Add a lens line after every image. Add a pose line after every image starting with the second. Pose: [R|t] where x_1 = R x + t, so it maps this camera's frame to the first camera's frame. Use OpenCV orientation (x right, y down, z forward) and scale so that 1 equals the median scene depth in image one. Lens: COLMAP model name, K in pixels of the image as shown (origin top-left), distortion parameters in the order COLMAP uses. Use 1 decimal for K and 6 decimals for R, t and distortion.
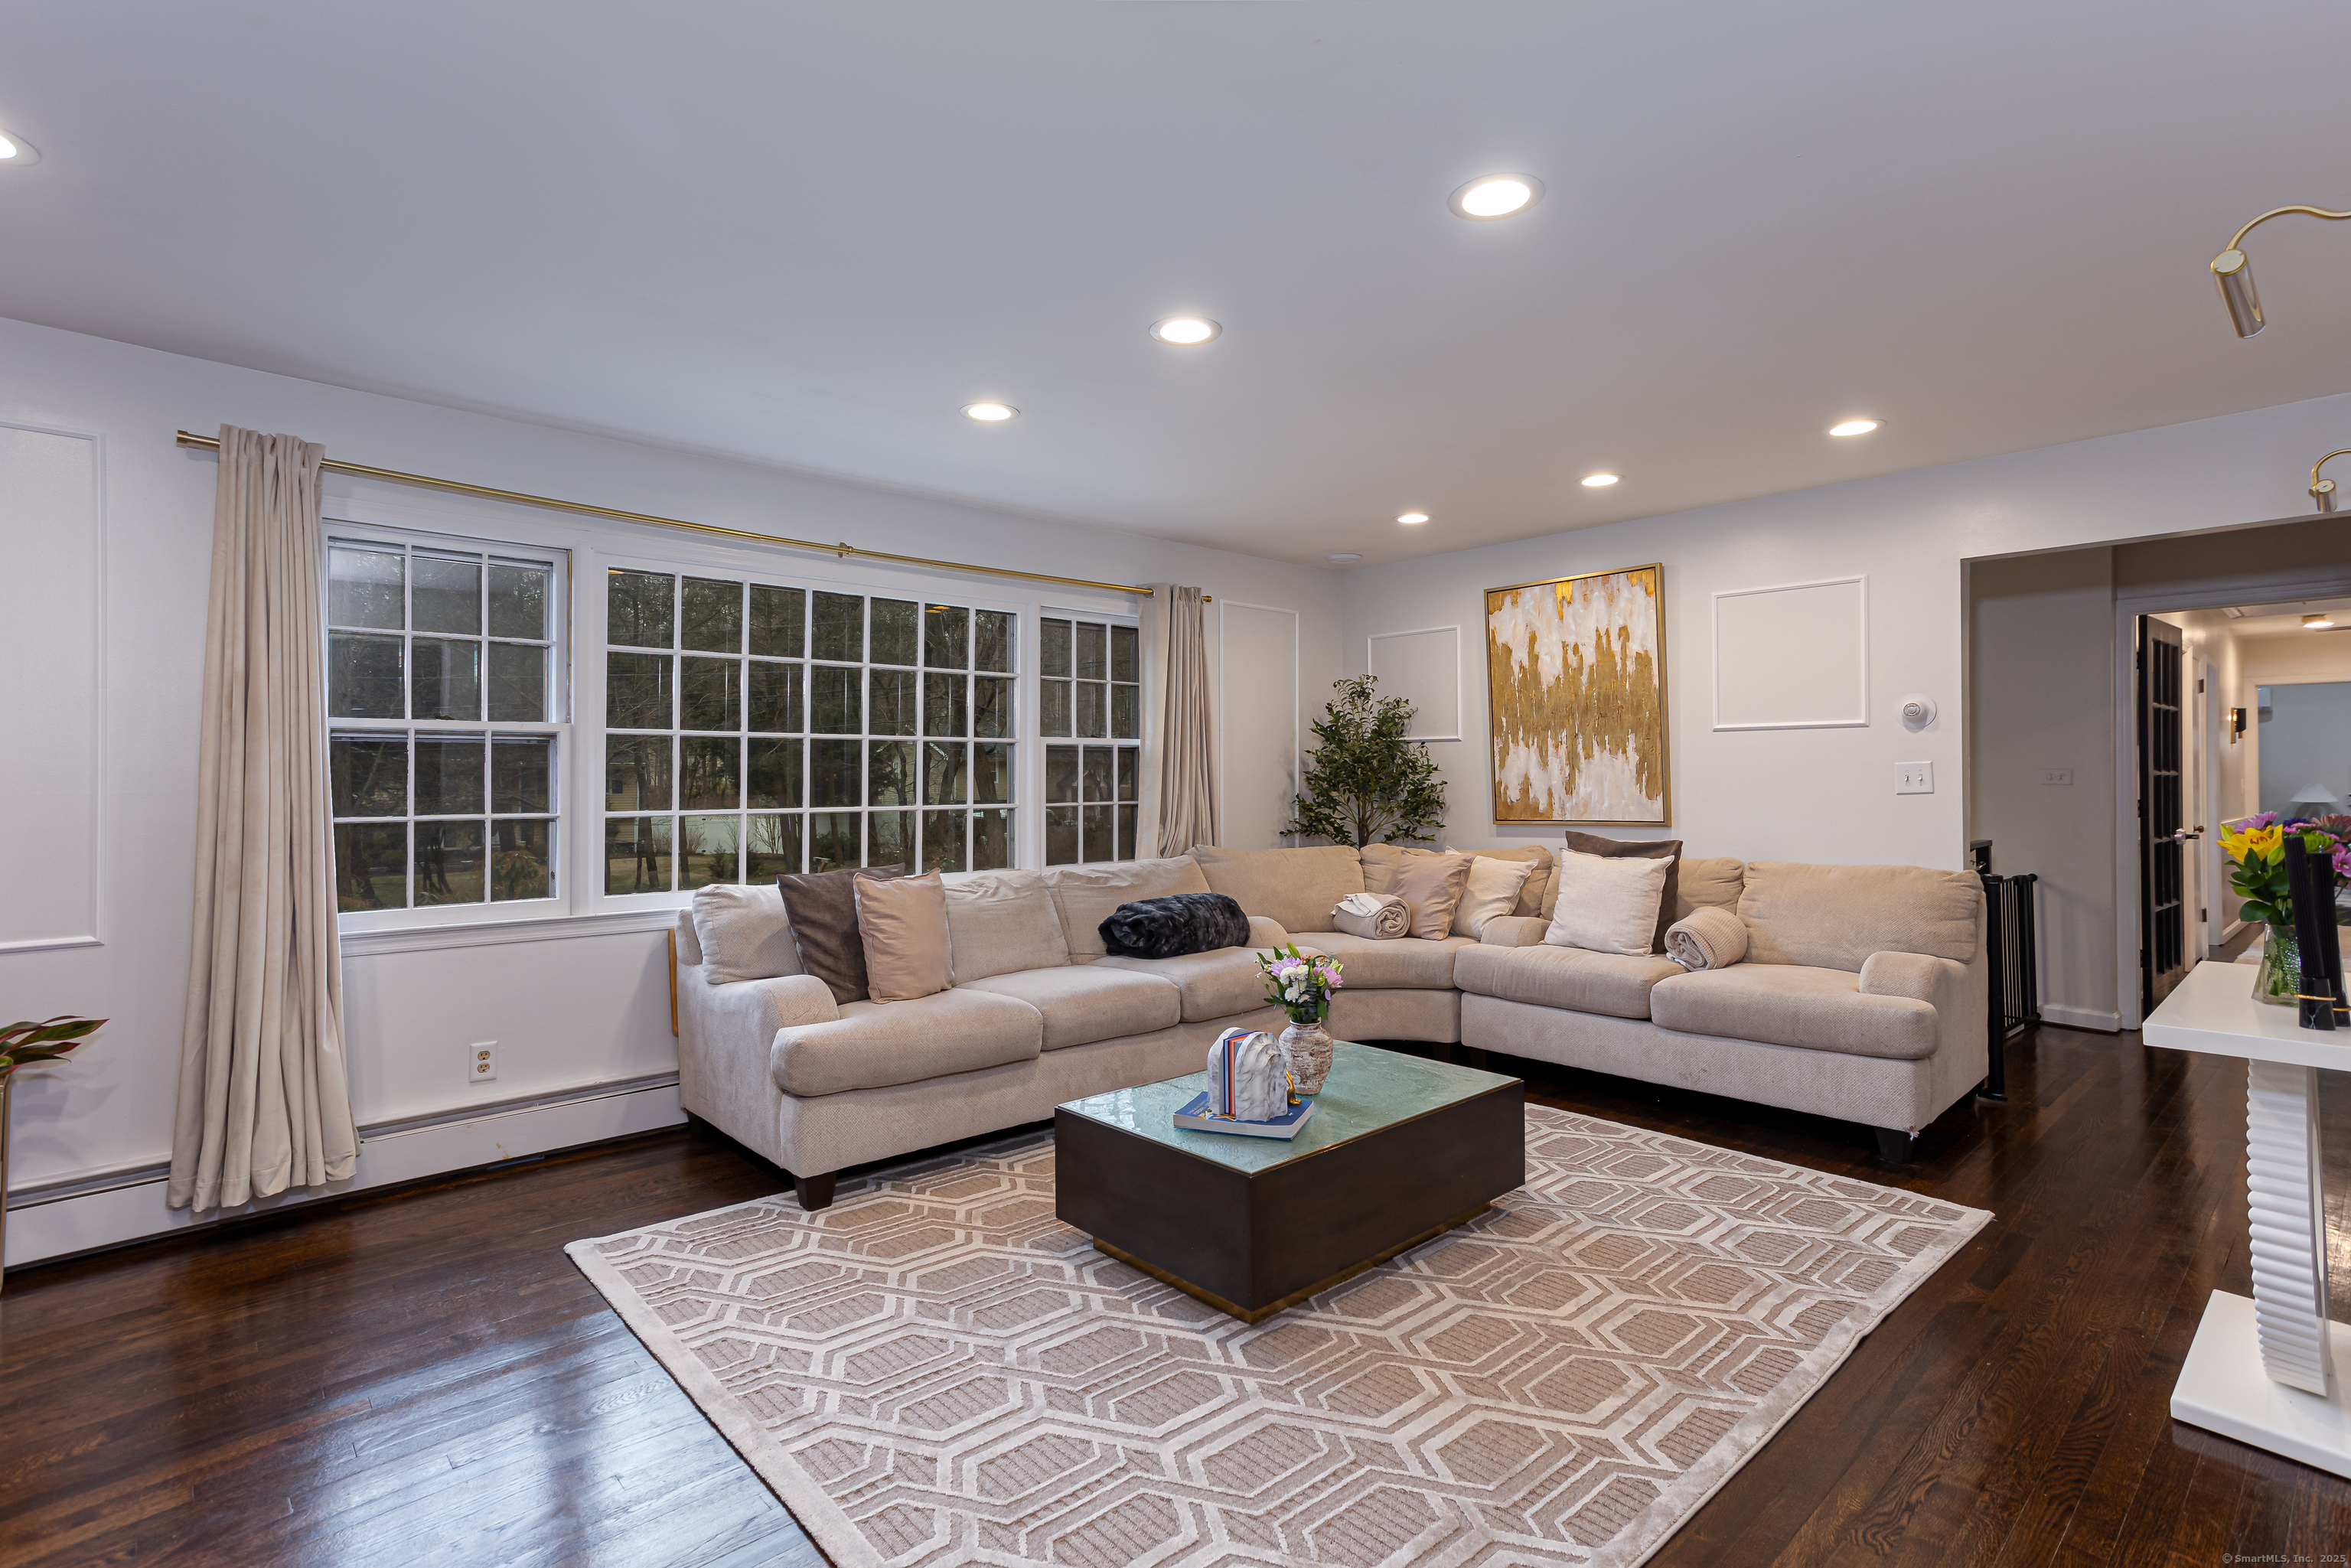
lens RADIAL K [[1147.8, 0, 1160.3], [0, 1147.8, 766.2], [0, 0, 1]] dist [-0.045353, 0.000141]
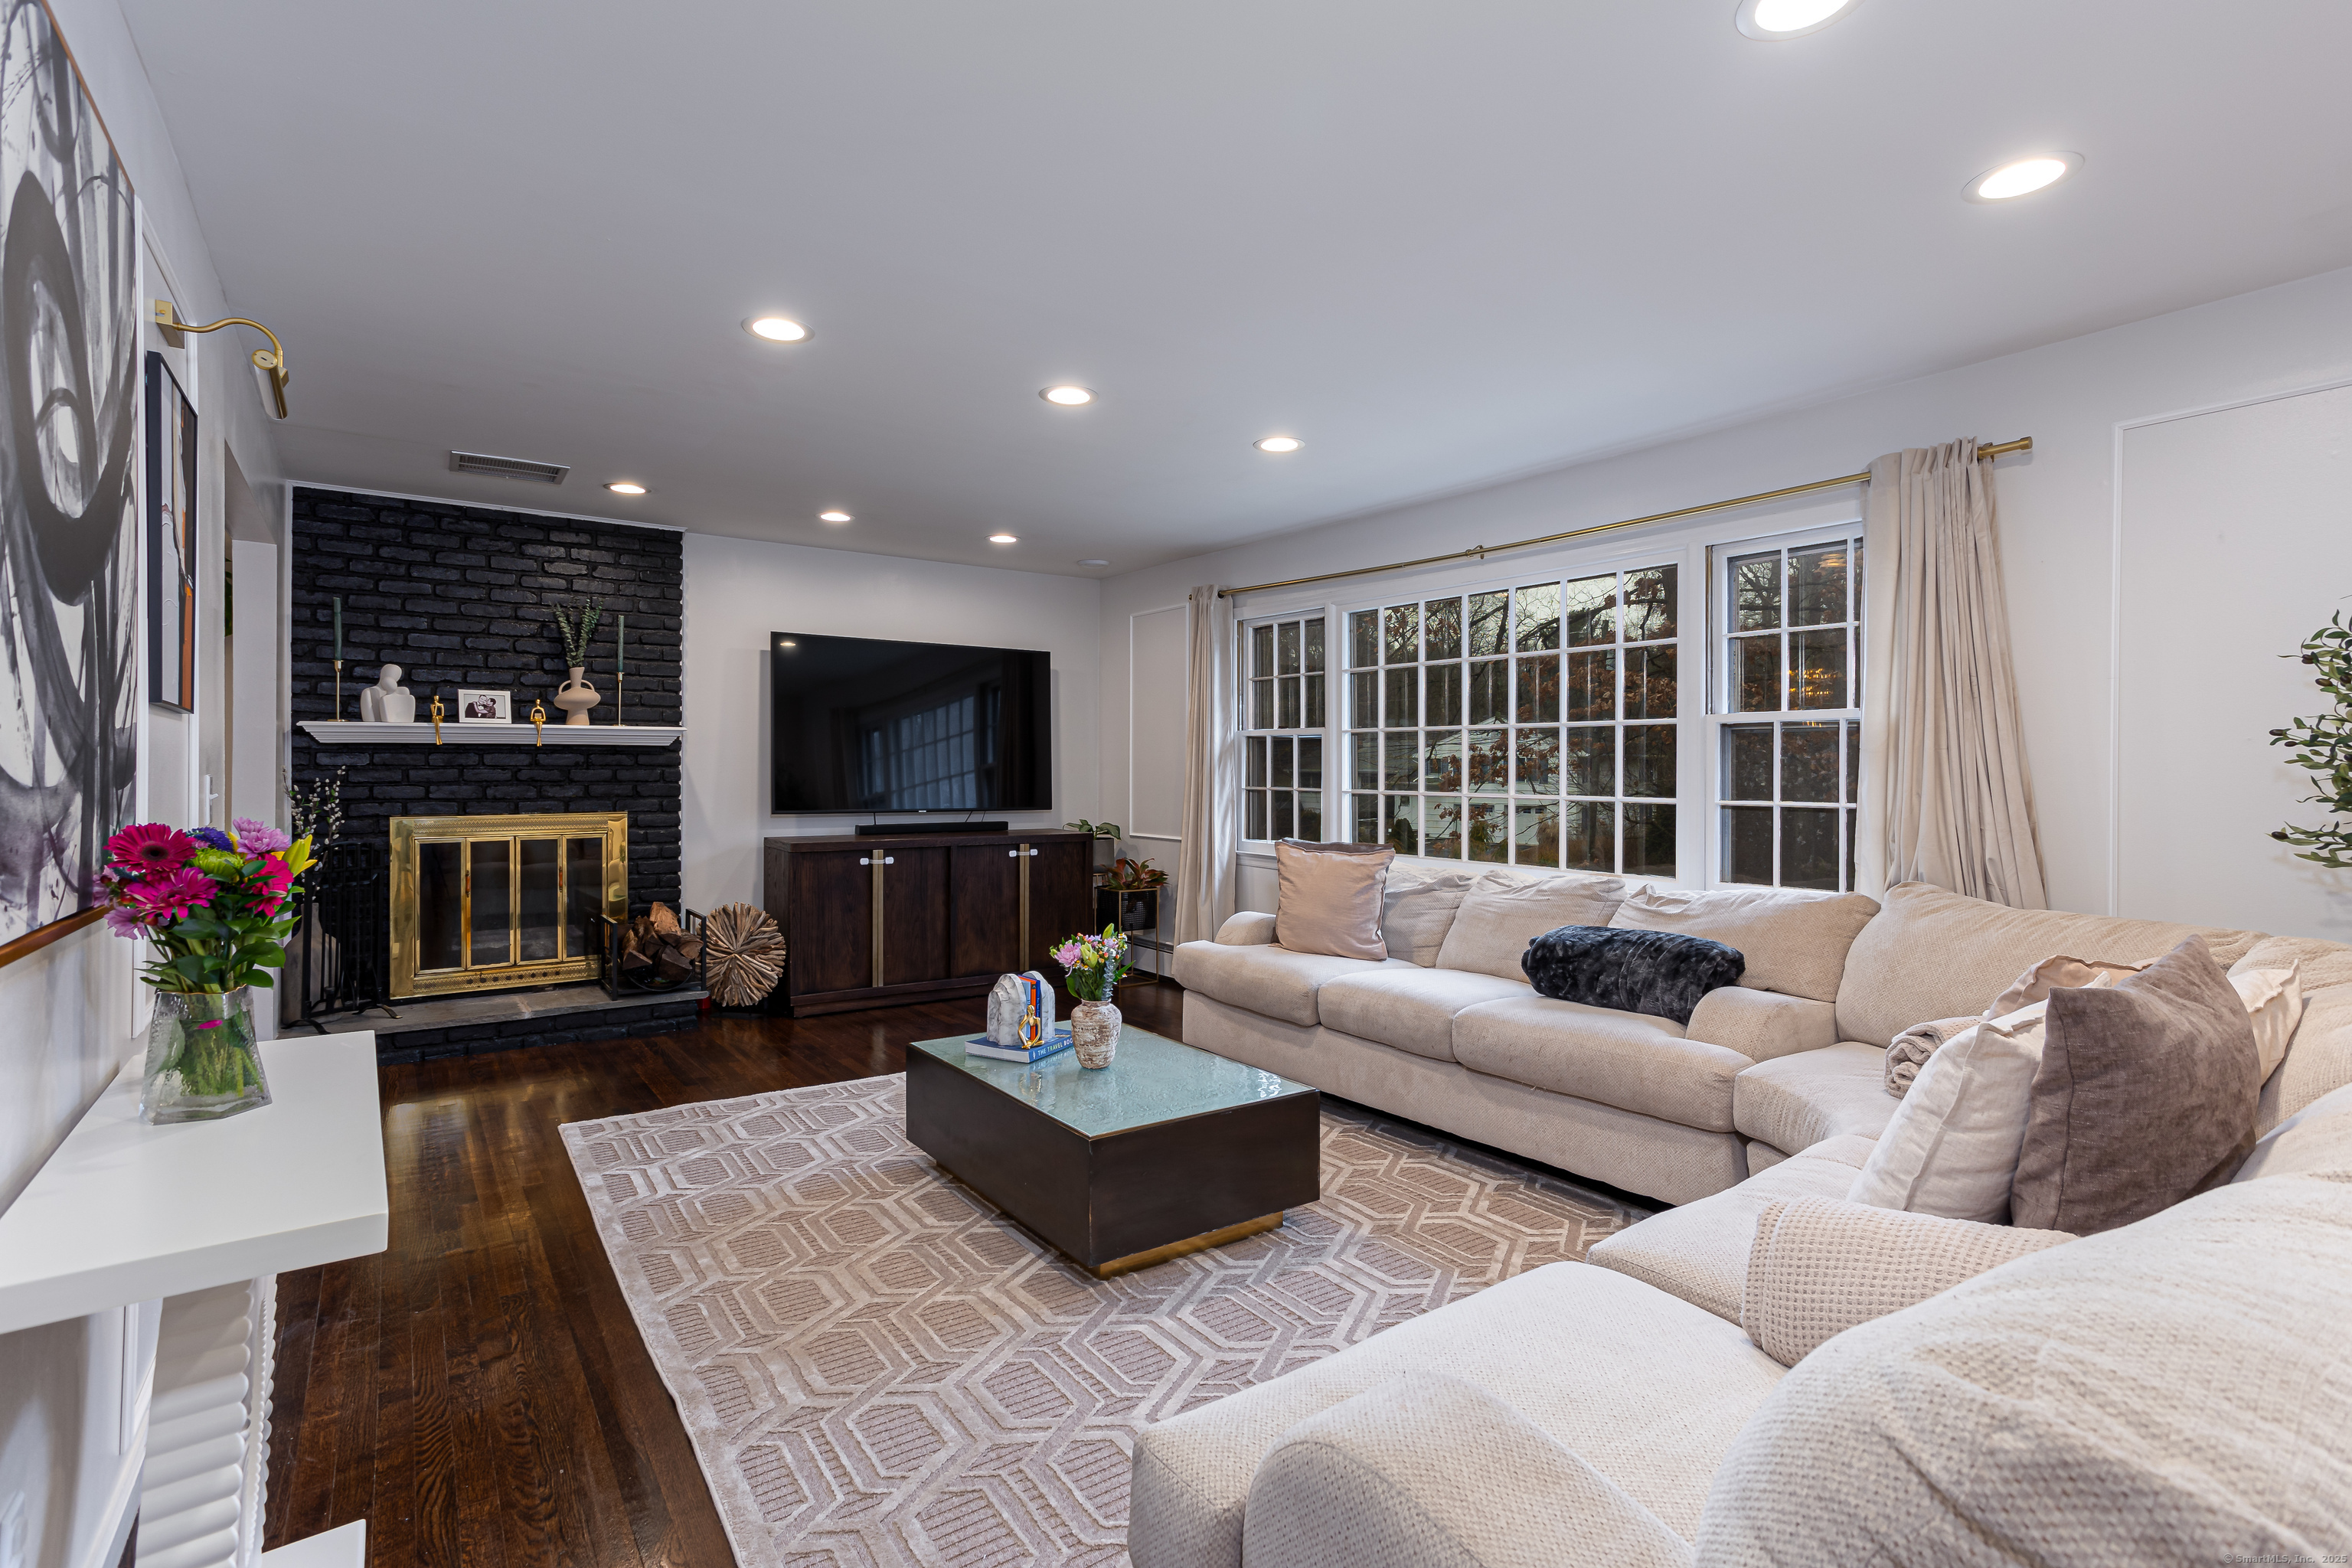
lens RADIAL K [[1148.3, 0, 1160.8], [0, 1148.3, 766.2], [0, 0, 1]] dist [-0.045353, 0.000141]
pose [[-0.145470, -0.002551, -0.989359, 0.985253], [0.013490, 0.999899, -0.004562, 0.011158], [0.989271, -0.014010, -0.145420, 1.029771]]
